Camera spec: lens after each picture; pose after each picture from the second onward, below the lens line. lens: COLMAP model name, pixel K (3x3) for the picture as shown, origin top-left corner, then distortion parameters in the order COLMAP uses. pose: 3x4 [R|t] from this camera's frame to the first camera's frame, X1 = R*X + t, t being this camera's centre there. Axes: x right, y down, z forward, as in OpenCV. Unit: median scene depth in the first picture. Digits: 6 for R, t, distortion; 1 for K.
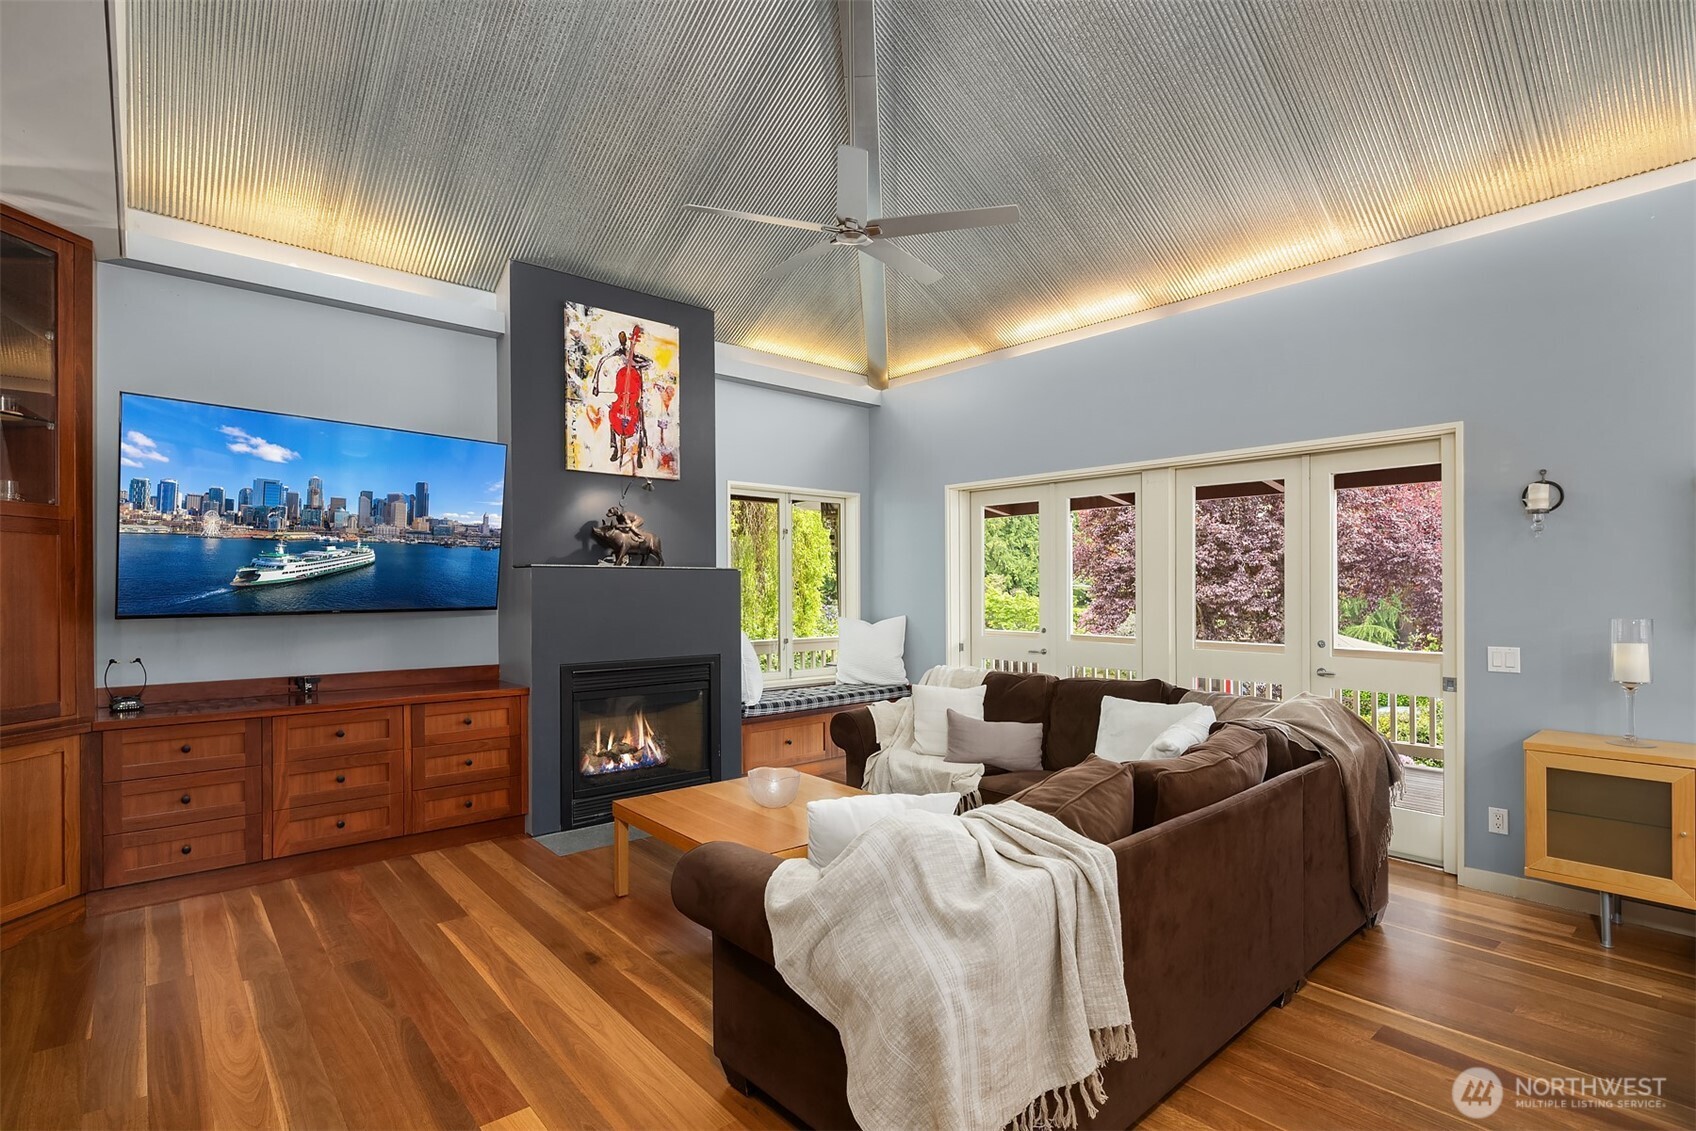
lens RADIAL K [[811.9, 0, 866.1], [0, 811.9, 580.6], [0, 0, 1]] dist [-0.000324, -0.000342]
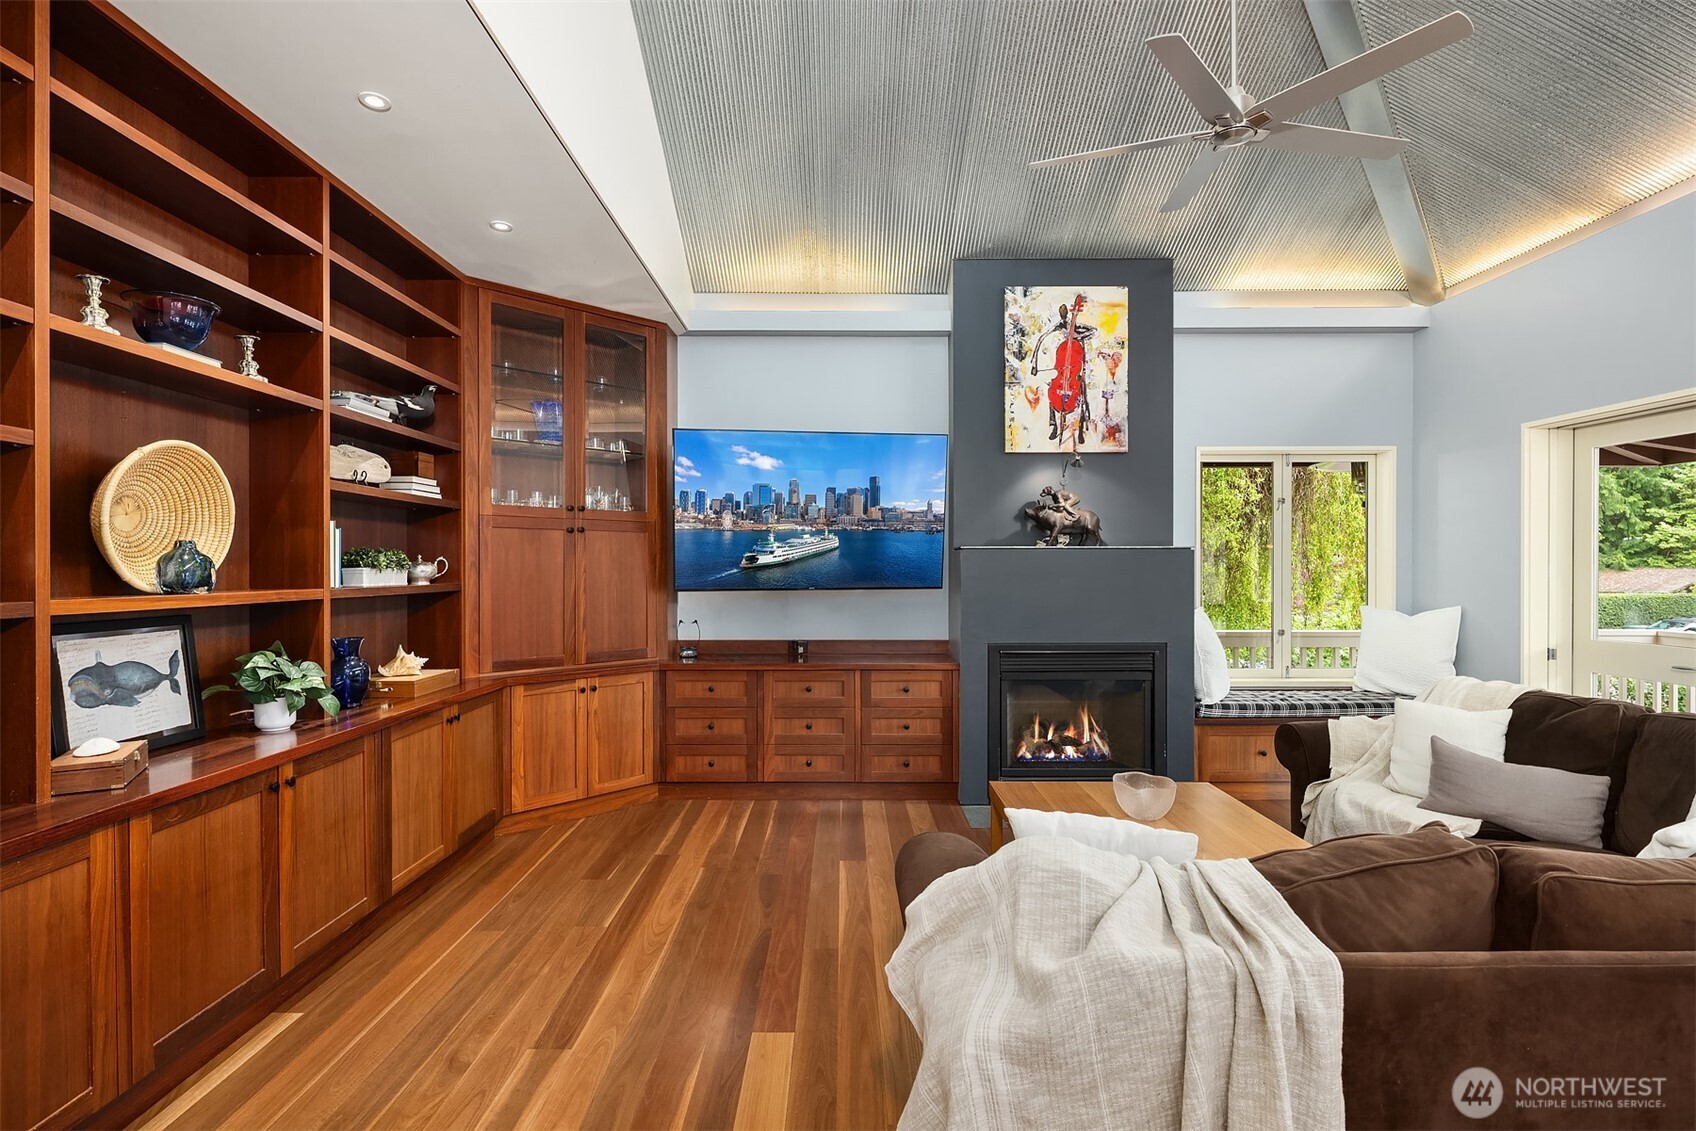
lens RADIAL K [[832.0, 0, 838.8], [0, 832.0, 567.1], [0, 0, 1]] dist [-0.000291, -0.000604]
pose [[0.747394, -0.001242, -0.664380, 0.179278], [0.006170, 0.999968, 0.005072, 0.000238], [0.664353, -0.007890, 0.747378, 0.085470]]
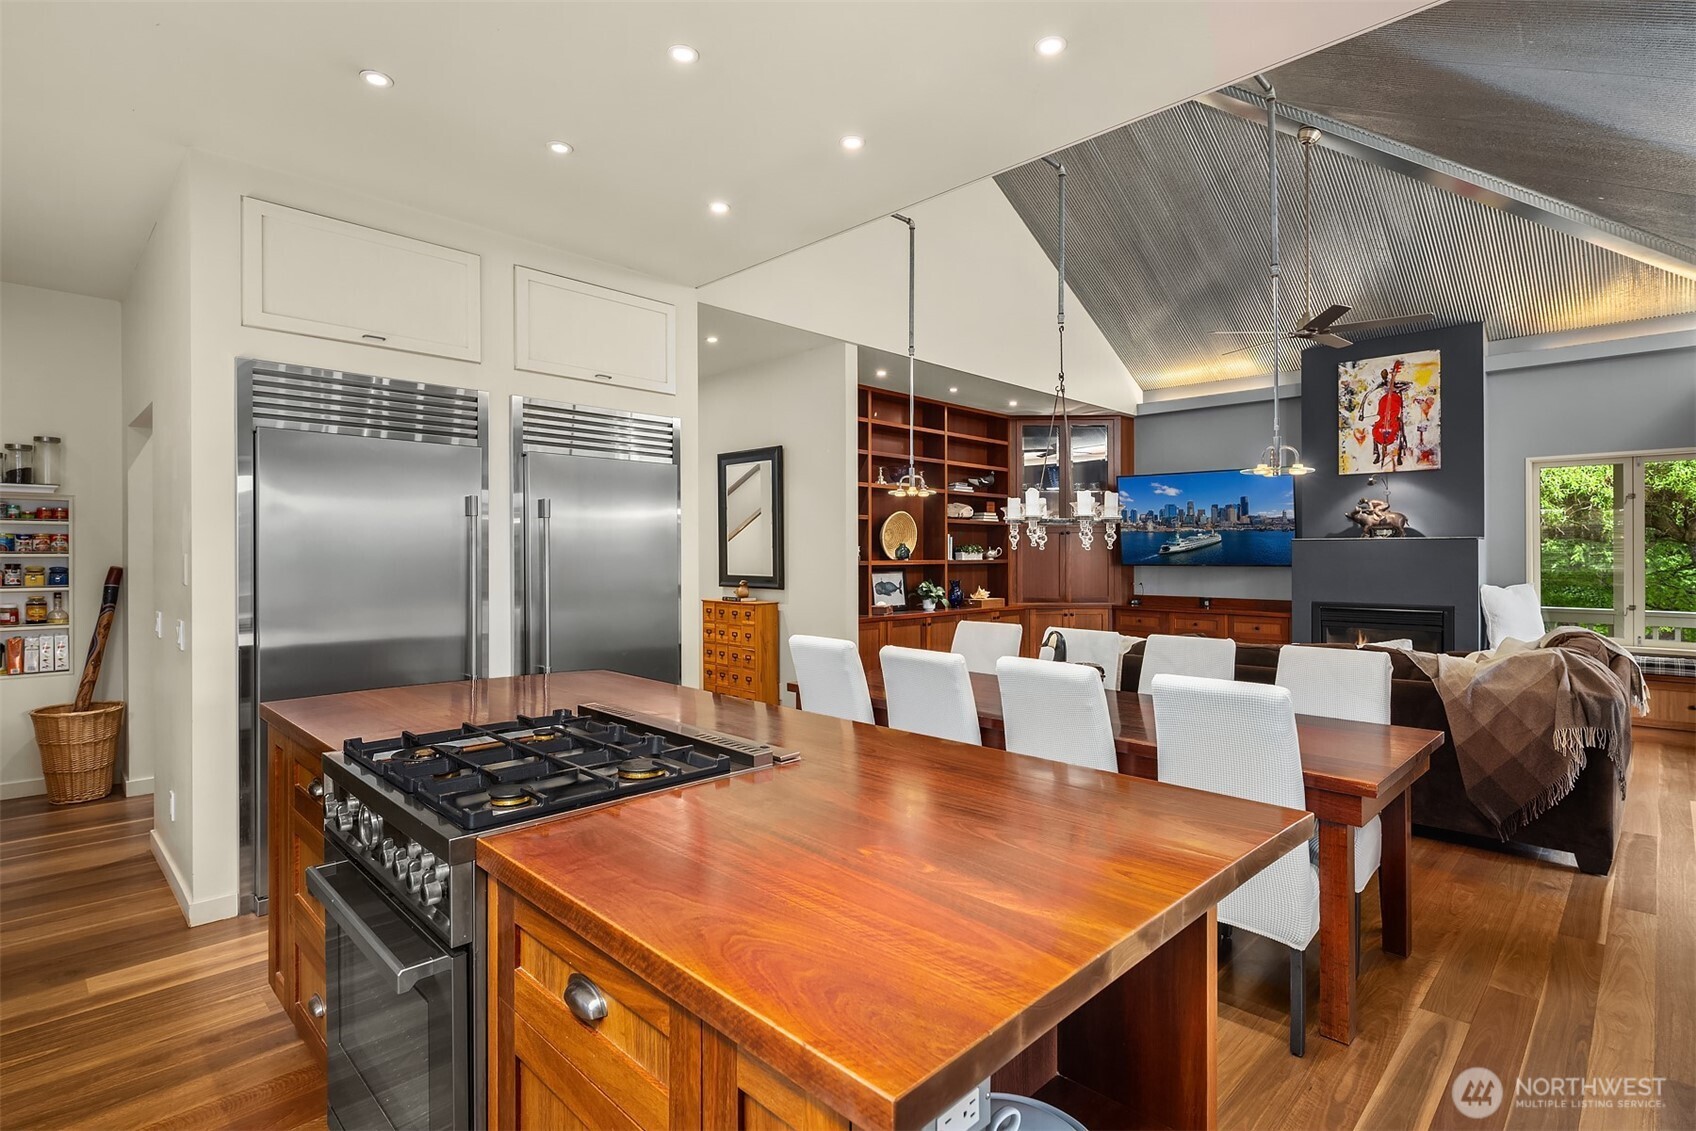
lens RADIAL K [[811.5, 0, 845.4], [0, 811.5, 502.7], [0, 0, 1]] dist [-0.000195, -0.000246]
pose [[0.063962, -0.067399, -0.995674, 1.135492], [0.005244, 0.997726, -0.067201, 0.011372], [0.997939, -0.000923, 0.064170, -0.013026]]
